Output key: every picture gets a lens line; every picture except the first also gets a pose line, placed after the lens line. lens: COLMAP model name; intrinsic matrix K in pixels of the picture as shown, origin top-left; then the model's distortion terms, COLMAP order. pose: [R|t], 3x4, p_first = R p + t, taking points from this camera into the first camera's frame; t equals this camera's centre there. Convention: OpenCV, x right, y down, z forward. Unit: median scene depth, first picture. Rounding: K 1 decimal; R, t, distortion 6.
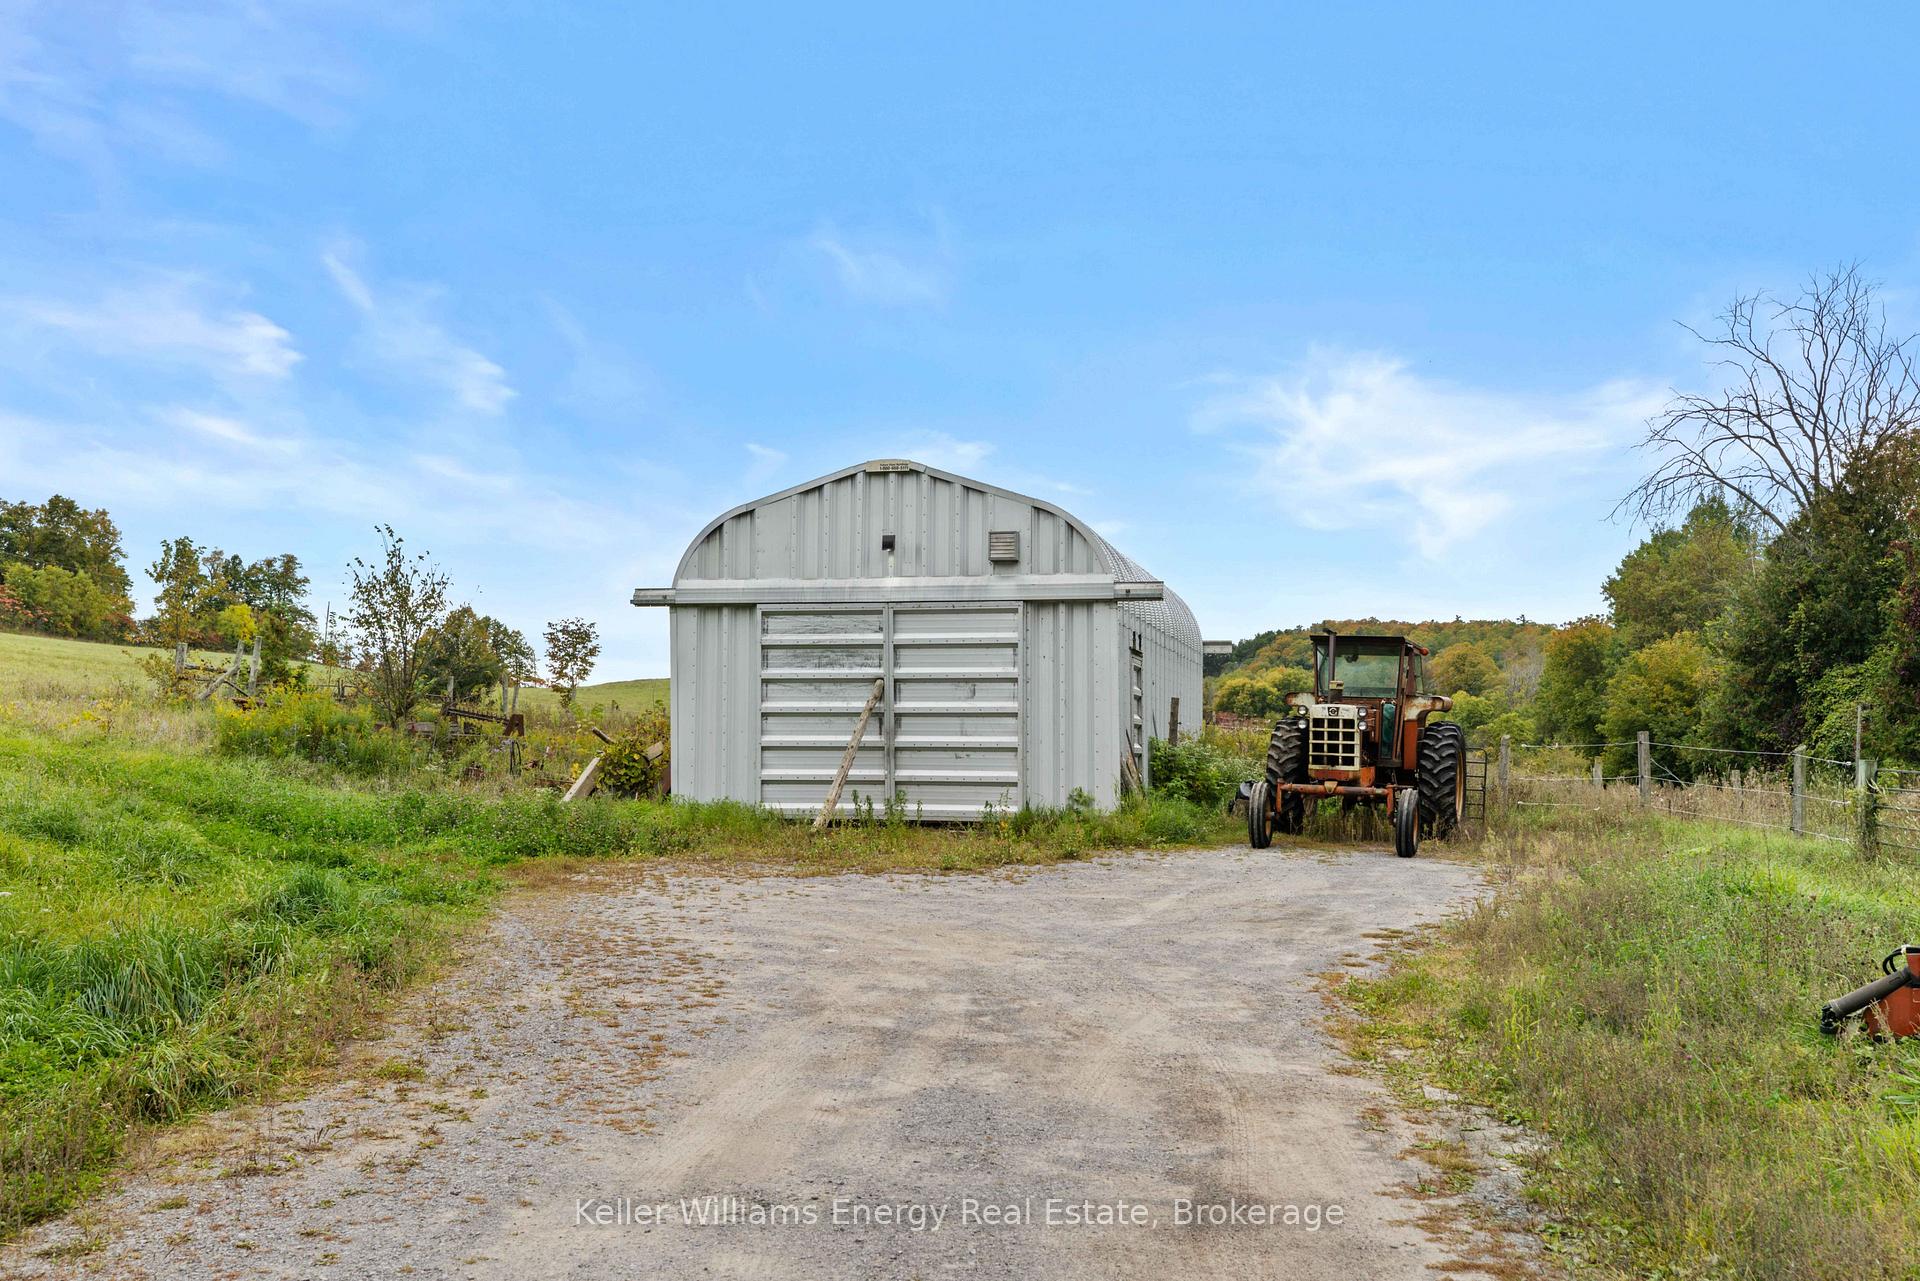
lens RADIAL K [[1851.4, 0, 960.0], [0, 1851.4, 640.5], [0, 0, 1]] dist [-0.000481, -0.001383]
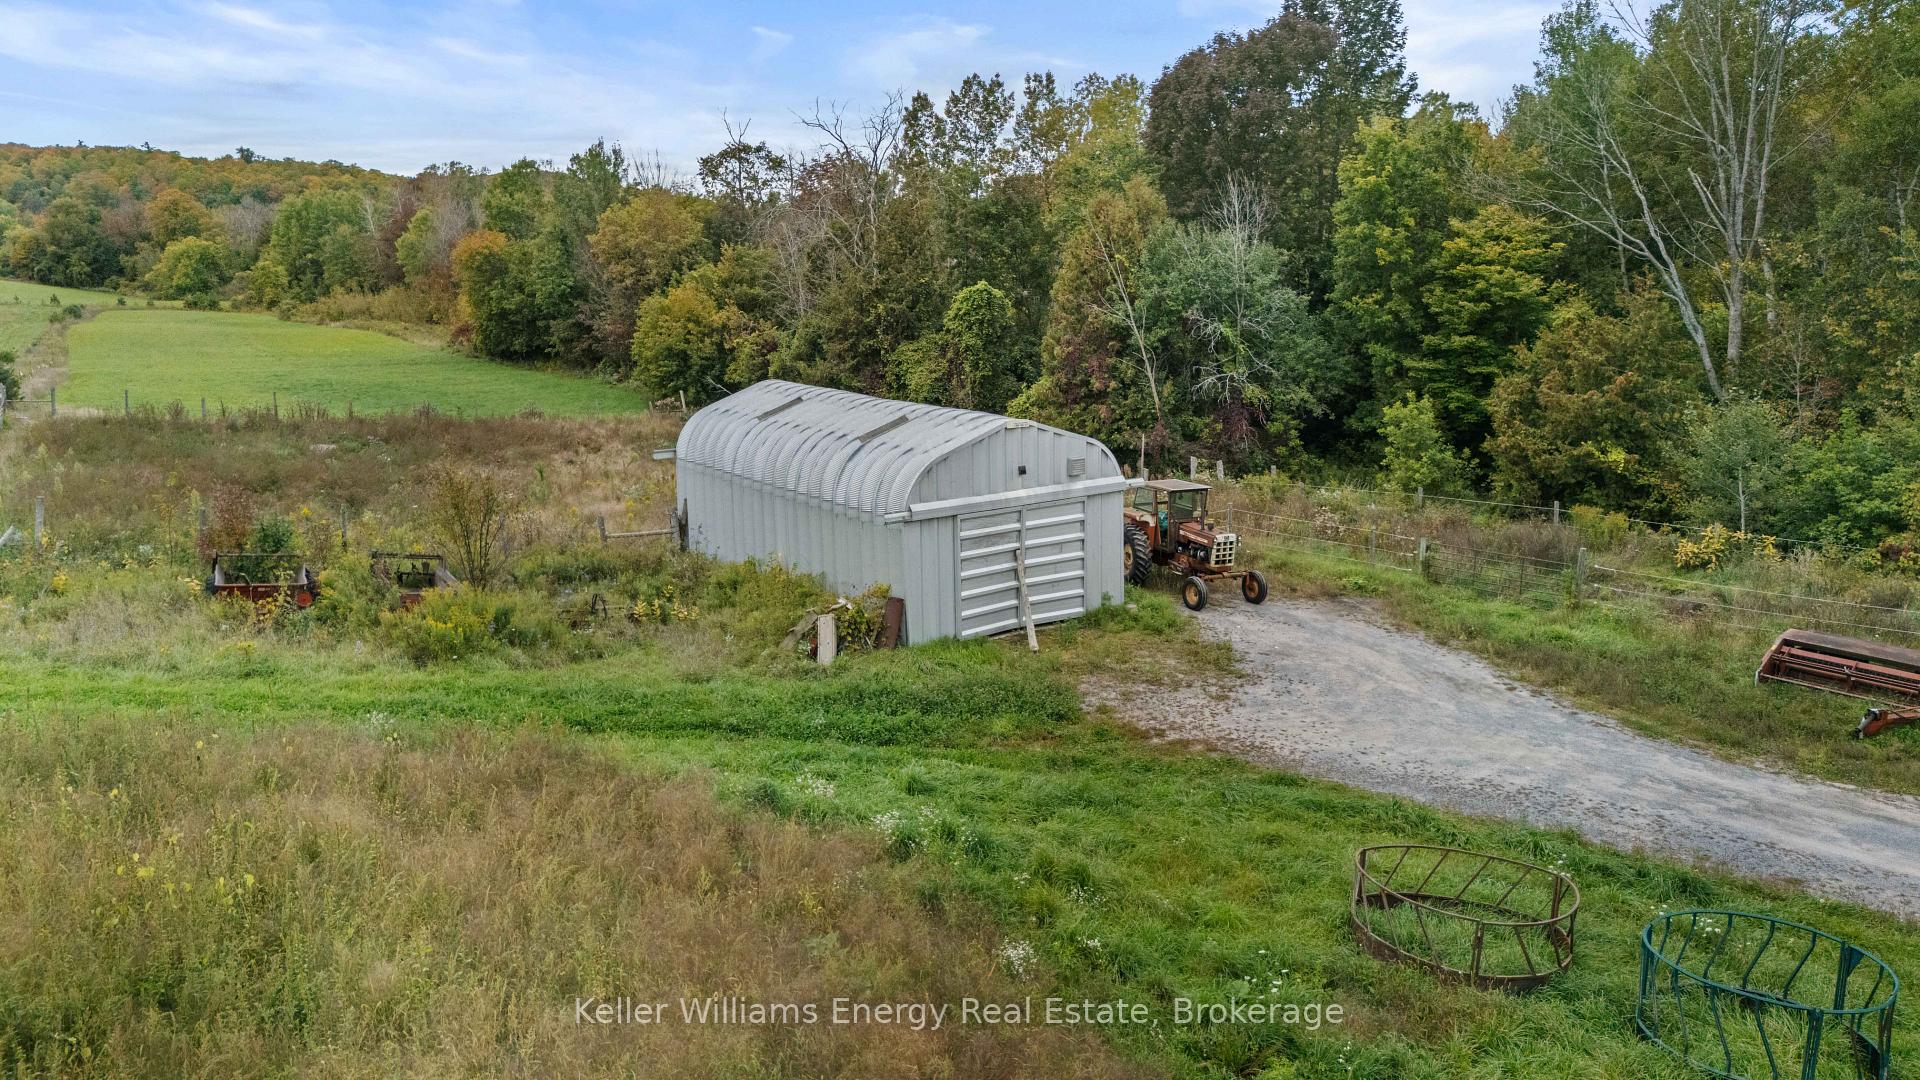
lens RADIAL K [[1442.0, 0, 950.4], [0, 1442.0, 546.1], [0, 0, 1]] dist [0.094900, -0.101244]
pose [[0.693394, -0.167000, 0.700939, -1.008047], [-0.018549, 0.968313, 0.249052, -0.309677], [-0.720320, -0.185693, 0.668325, 0.161920]]
